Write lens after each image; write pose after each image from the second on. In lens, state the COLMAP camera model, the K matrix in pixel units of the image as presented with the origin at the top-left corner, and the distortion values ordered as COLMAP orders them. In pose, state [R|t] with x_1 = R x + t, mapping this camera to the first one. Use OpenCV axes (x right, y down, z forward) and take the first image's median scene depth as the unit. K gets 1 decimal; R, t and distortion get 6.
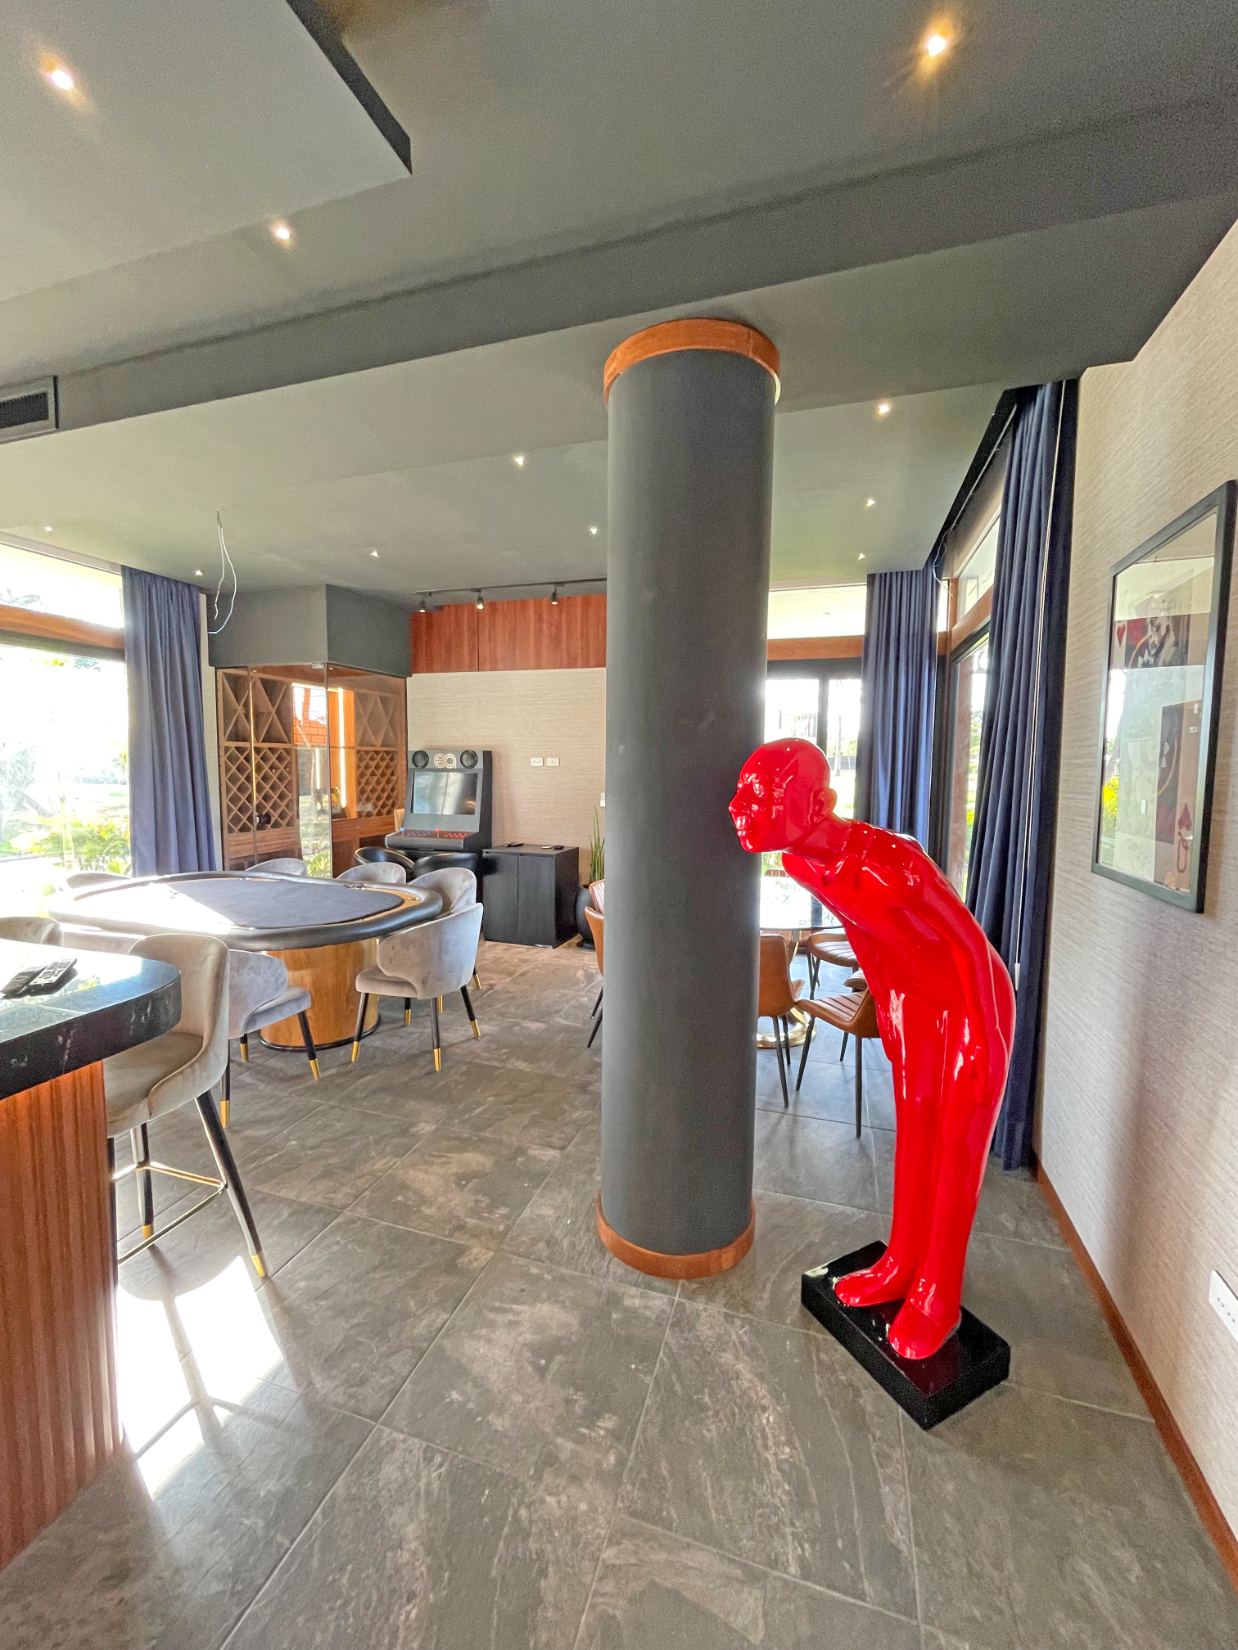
lens RADIAL K [[676.5, 0, 610.6], [0, 676.5, 822.2], [0, 0, 1]] dist [0.002348, 0.000514]
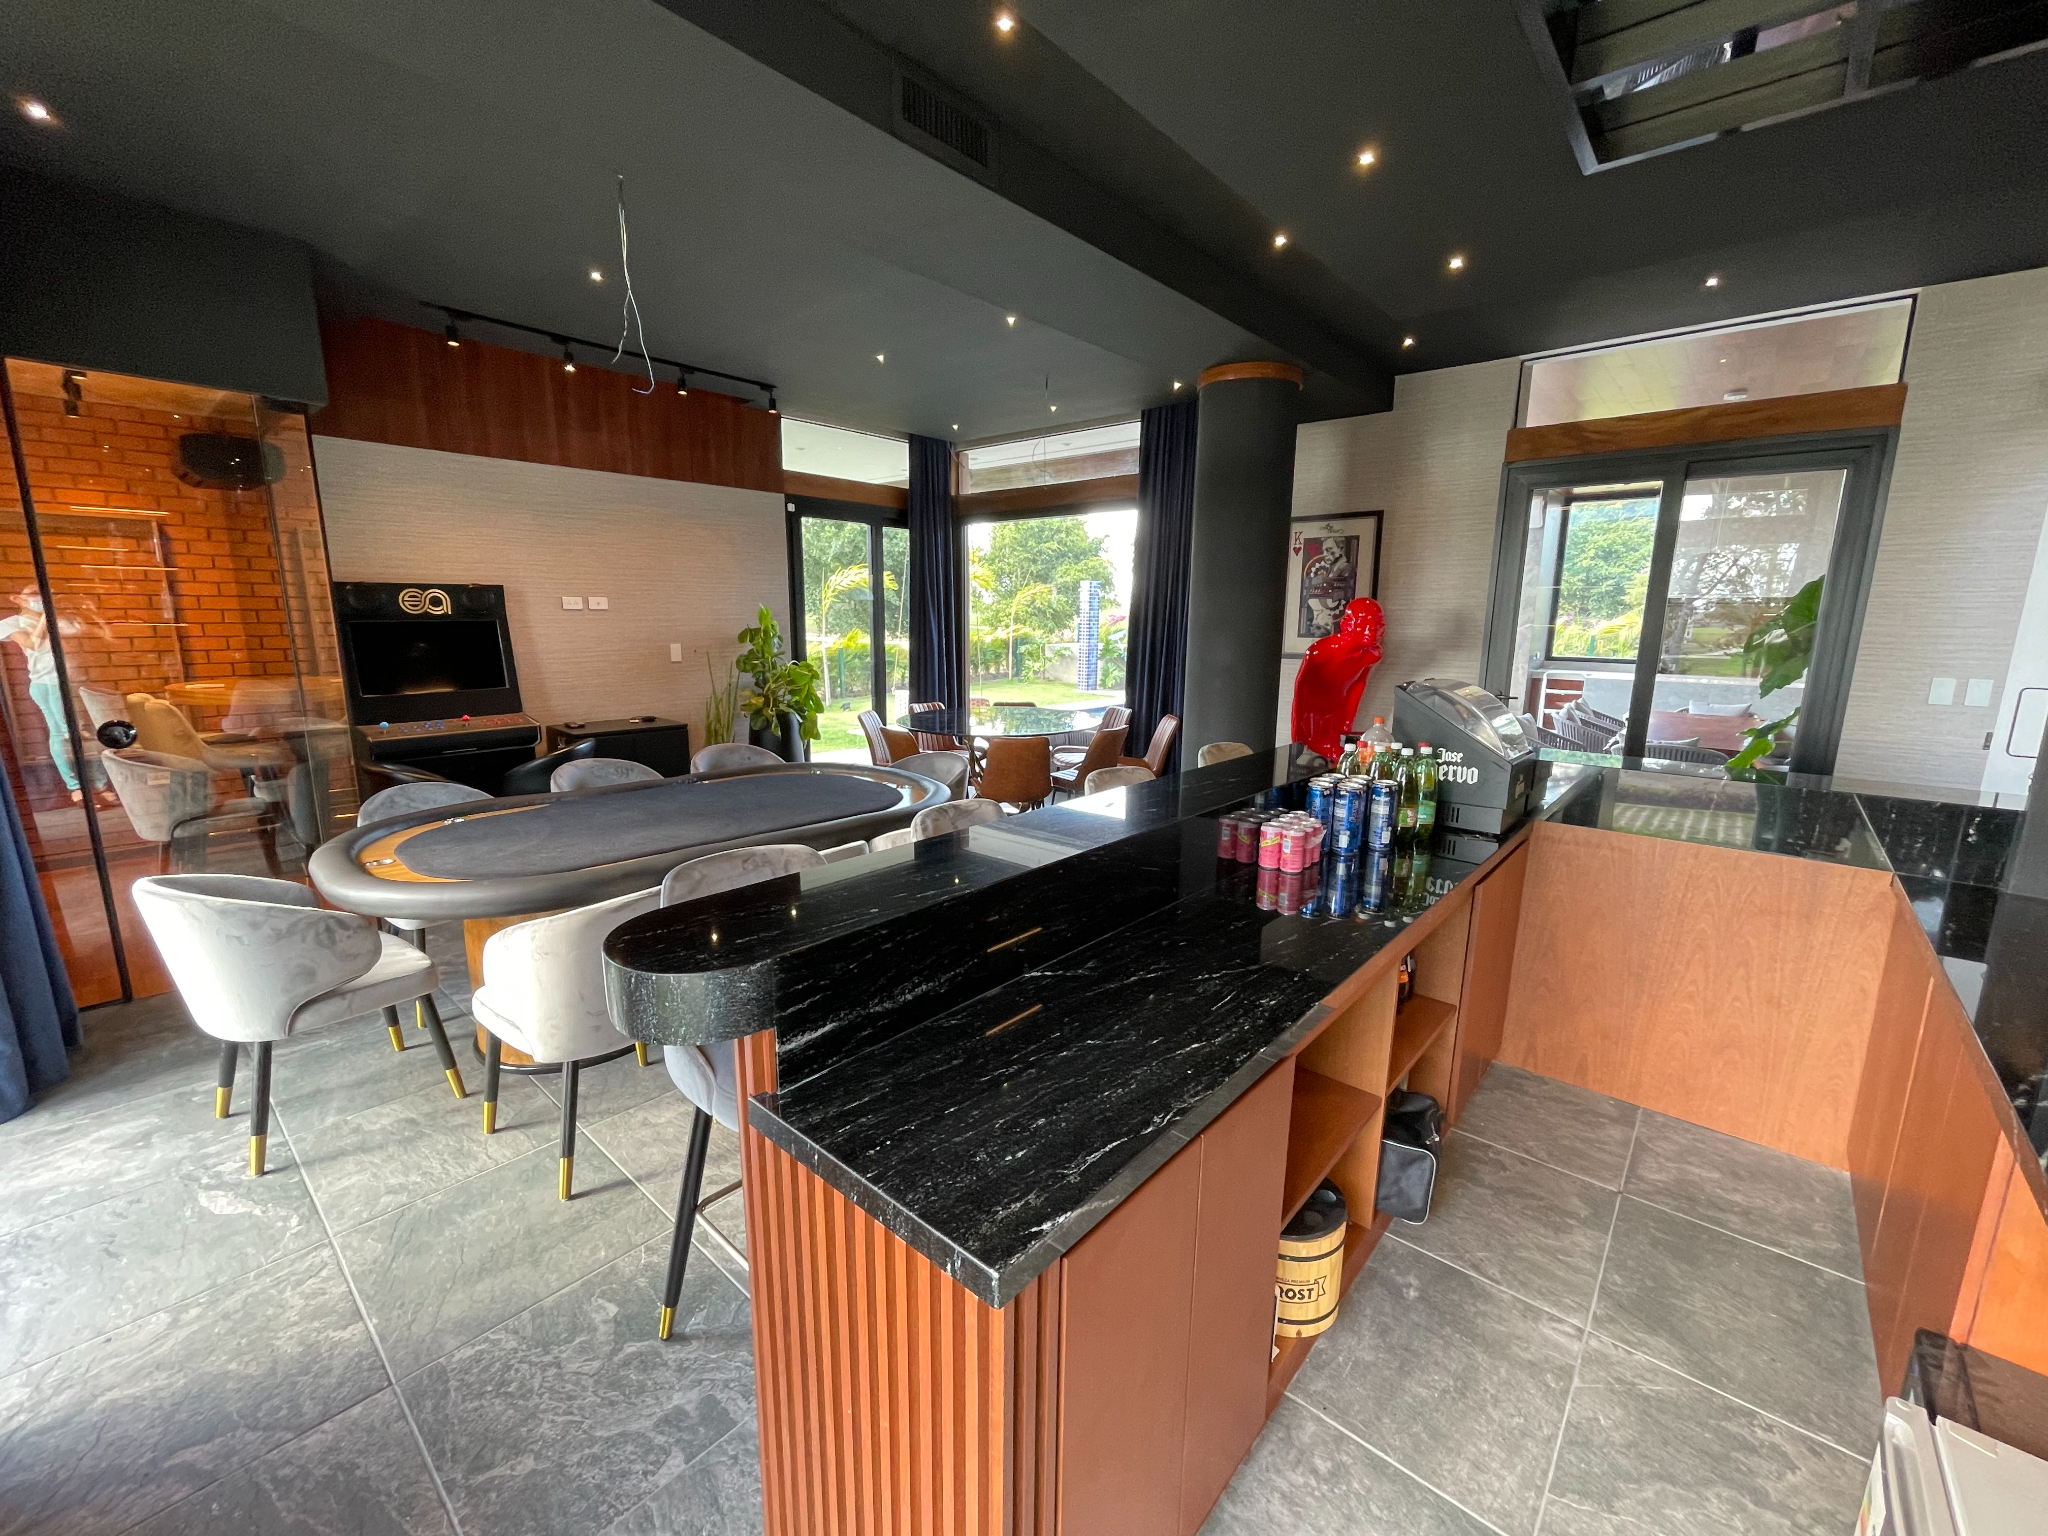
lens RADIAL K [[839.7, 0, 1018.4], [0, 839.7, 768.0], [0, 0, 1]] dist [0.002348, 0.000514]
pose [[0.387548, -0.178747, 0.904354, -0.764733], [0.075786, 0.983878, 0.161989, -0.028533], [-0.918729, 0.005759, 0.394846, 0.247447]]
